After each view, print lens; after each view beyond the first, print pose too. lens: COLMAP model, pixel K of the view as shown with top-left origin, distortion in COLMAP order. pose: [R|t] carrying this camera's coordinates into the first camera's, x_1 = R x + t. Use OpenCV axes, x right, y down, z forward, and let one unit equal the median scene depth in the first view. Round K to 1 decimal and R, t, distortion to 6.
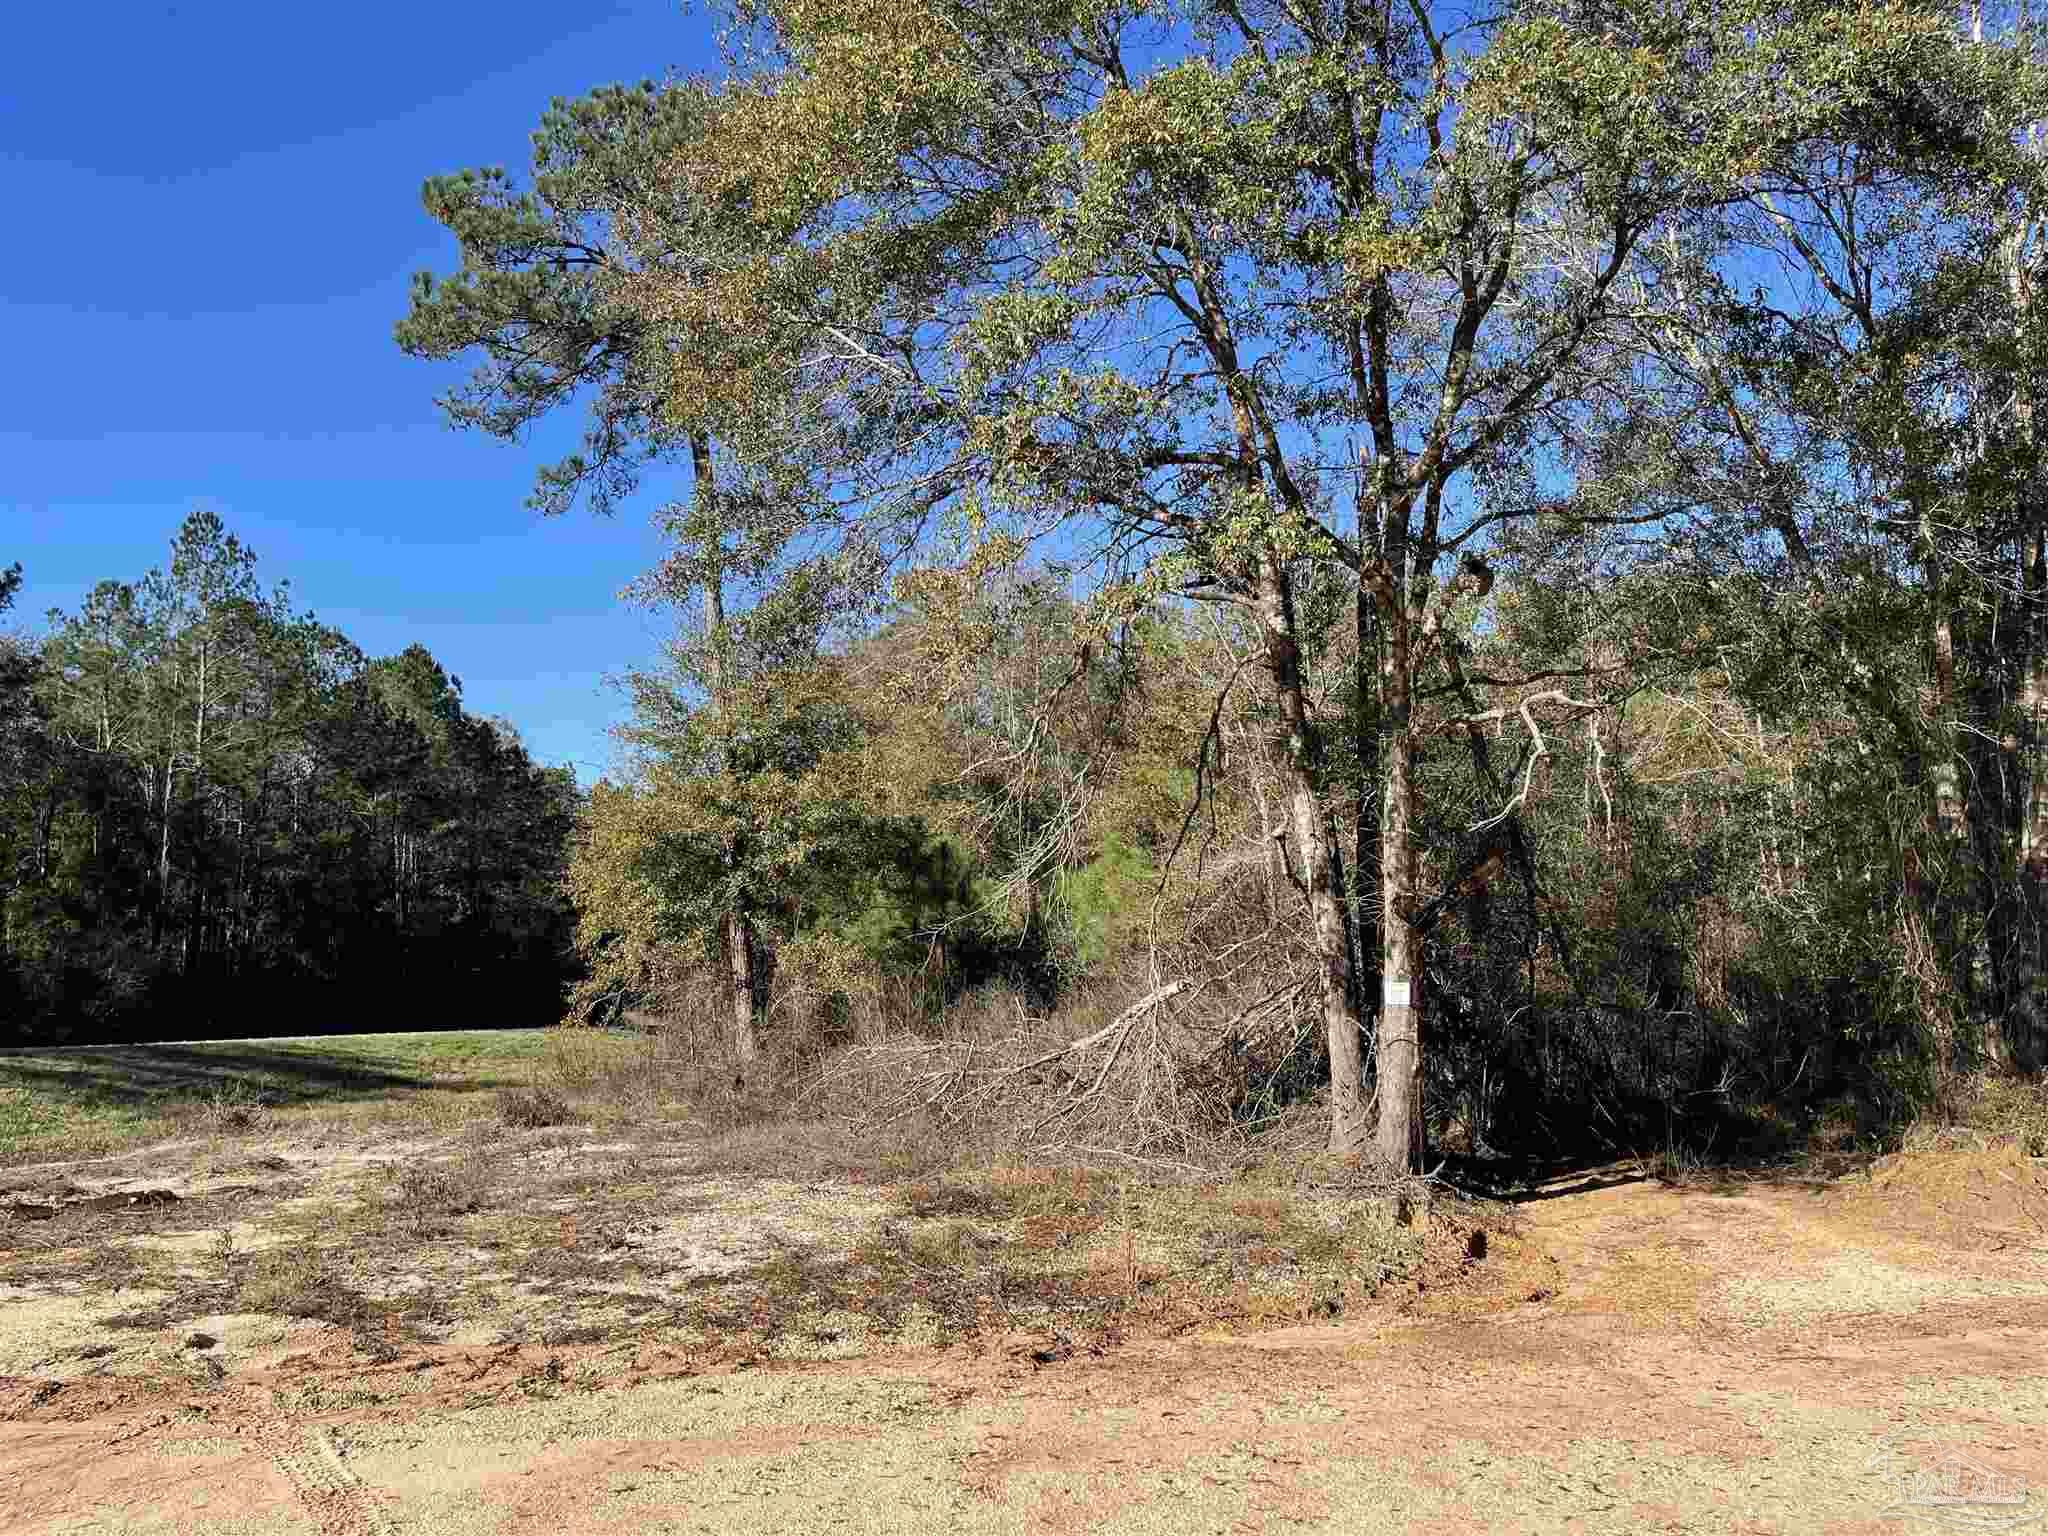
lens RADIAL K [[1557.9, 0, 1026.1], [0, 1557.9, 770.2], [0, 0, 1]] dist [0.028661, -0.022720]
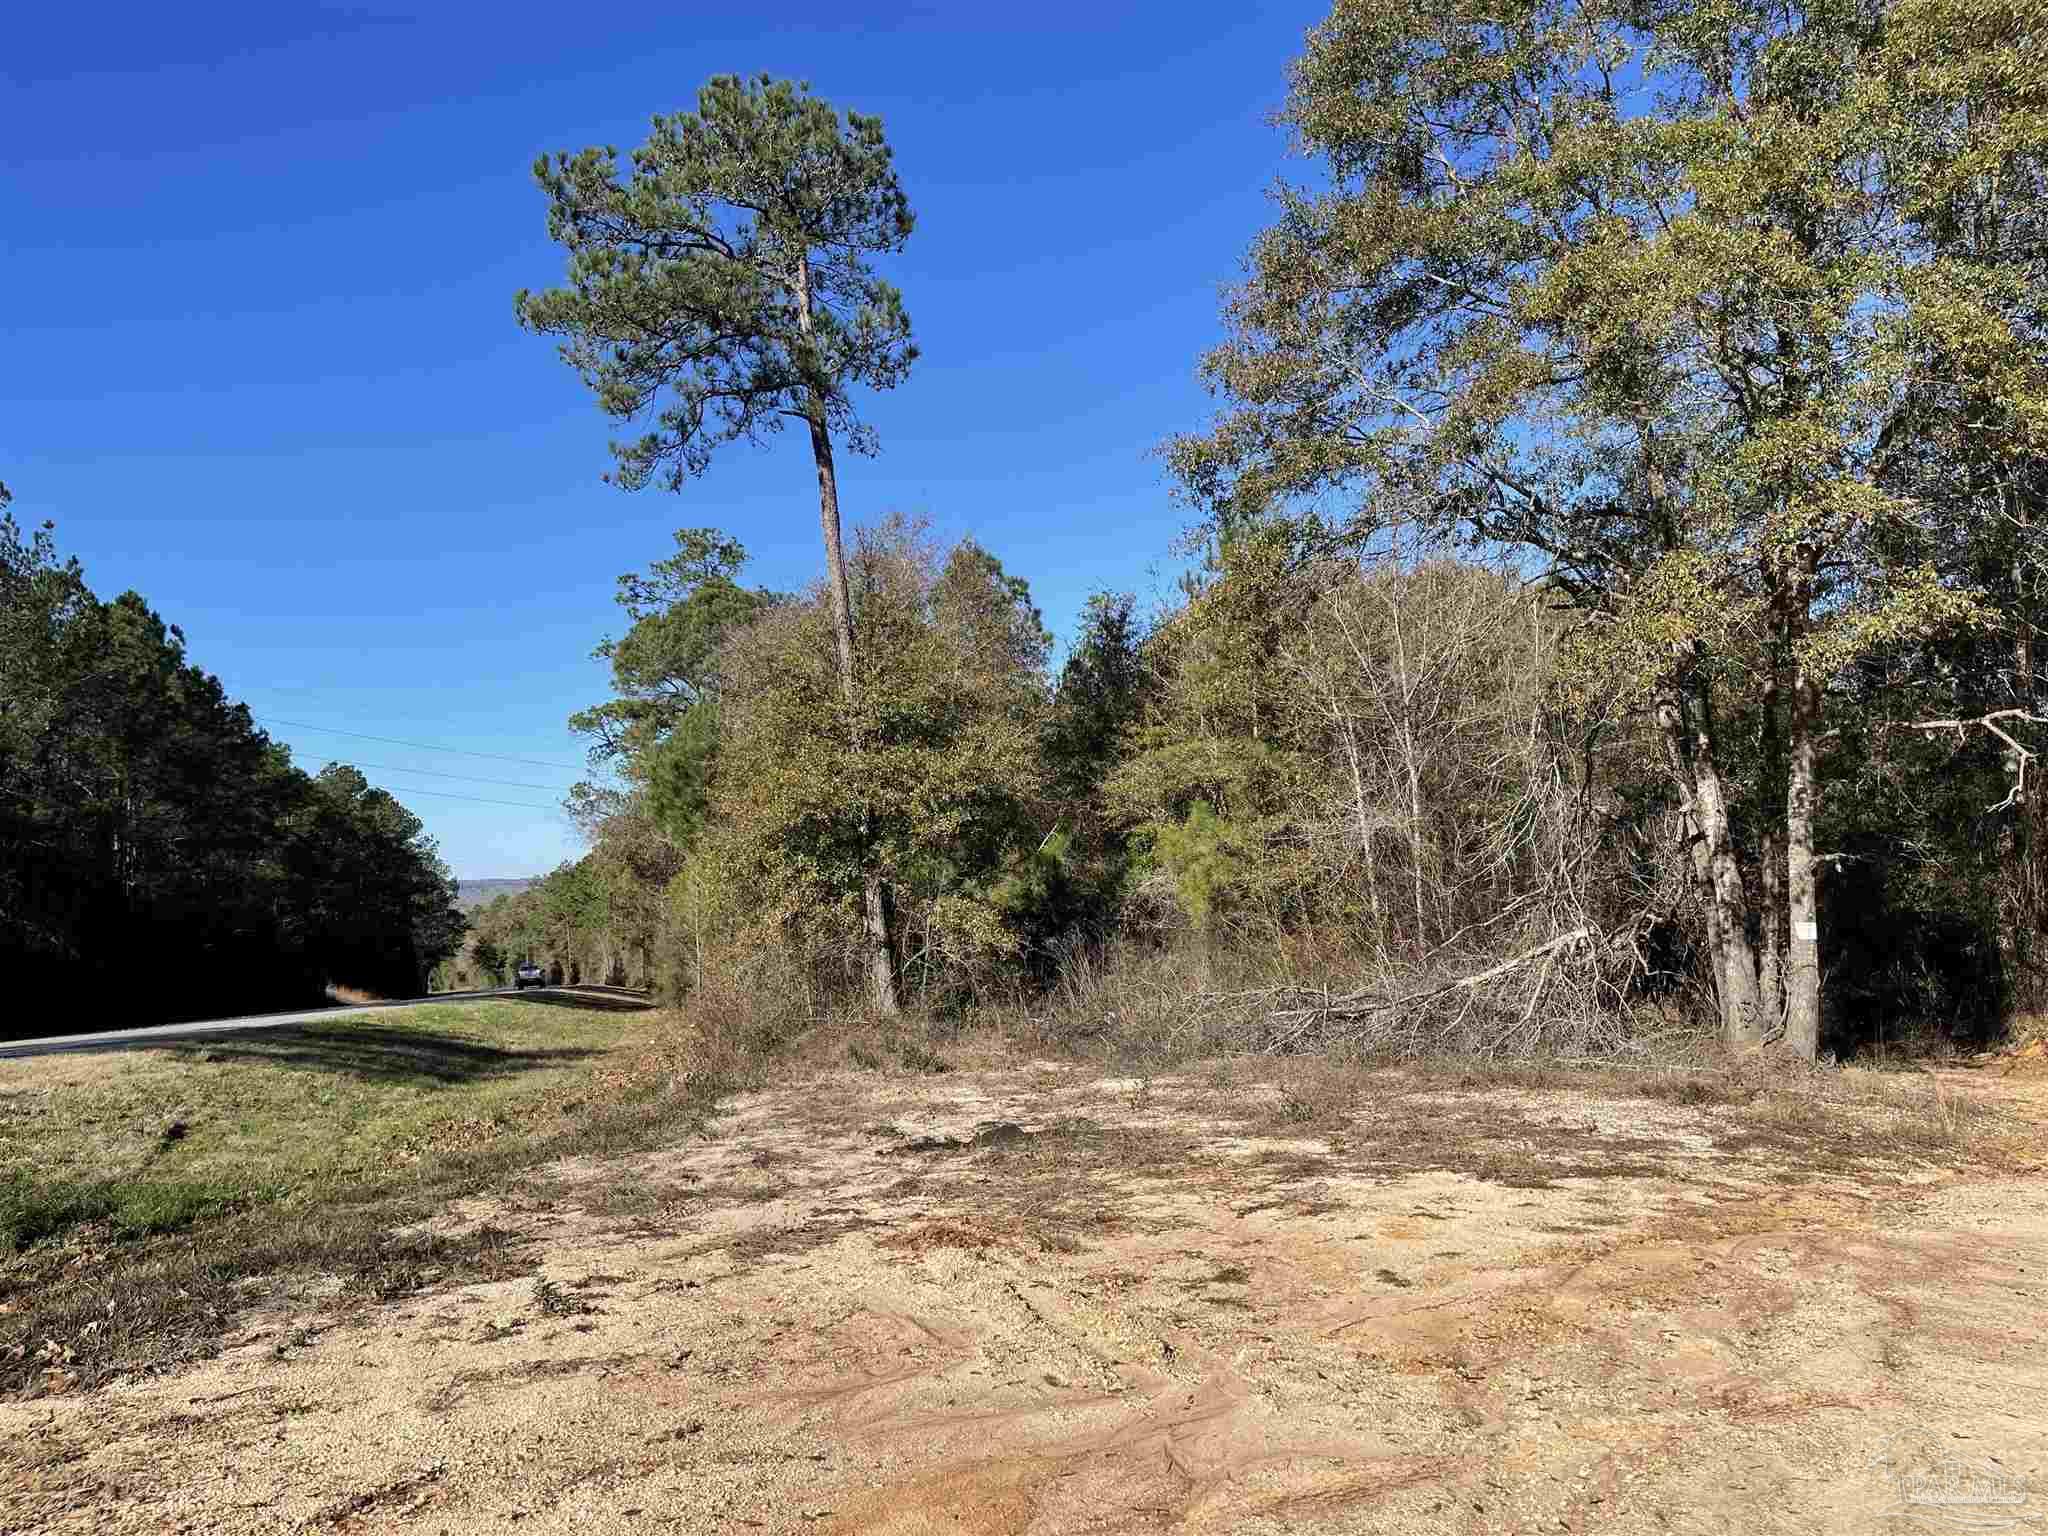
lens RADIAL K [[1557.9, 0, 1002.9], [0, 1557.9, 774.1], [0, 0, 1]] dist [0.028661, -0.022720]
pose [[0.965558, -0.013804, 0.259823, -0.383490], [0.003585, 0.999203, 0.039765, -0.022493], [-0.260164, -0.037464, 0.964837, -0.051401]]
